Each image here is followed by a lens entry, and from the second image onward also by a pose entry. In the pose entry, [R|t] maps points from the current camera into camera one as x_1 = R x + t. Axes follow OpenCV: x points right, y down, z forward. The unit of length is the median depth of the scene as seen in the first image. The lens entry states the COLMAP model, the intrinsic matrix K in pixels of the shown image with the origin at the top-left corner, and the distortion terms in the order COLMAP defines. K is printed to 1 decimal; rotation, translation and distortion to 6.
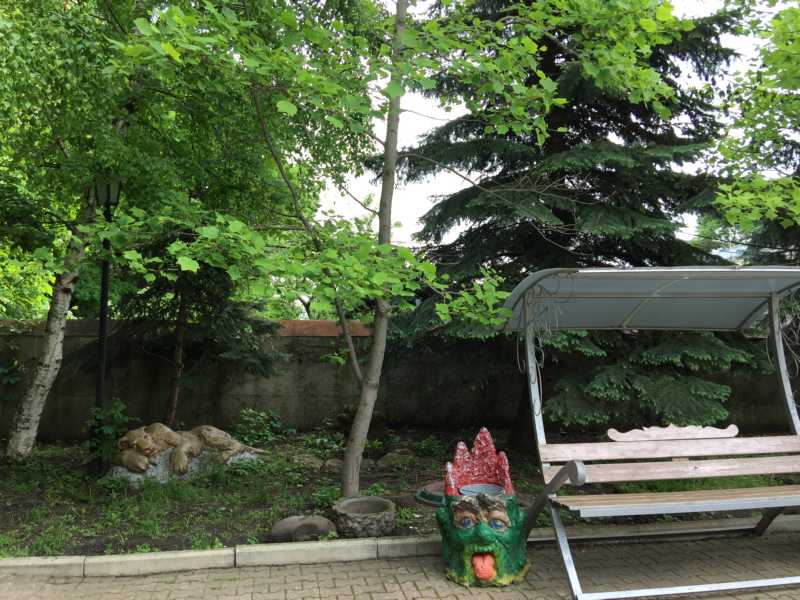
lens RADIAL K [[671.7, 0, 404.5], [0, 671.7, 300.2], [0, 0, 1]] dist [0.080599, -0.113308]
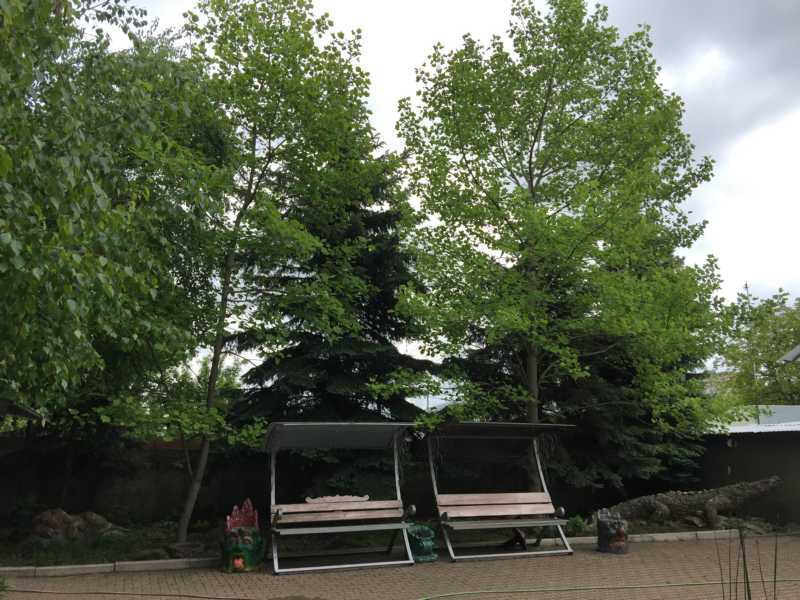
lens RADIAL K [[671.7, 0, 392.7], [0, 671.7, 295.8], [0, 0, 1]] dist [0.080599, -0.113308]
pose [[0.986205, 0.041503, 0.160242, 0.191004], [-0.014491, 0.985987, -0.166189, -0.079665], [-0.164894, 0.161575, 0.972987, -1.145511]]
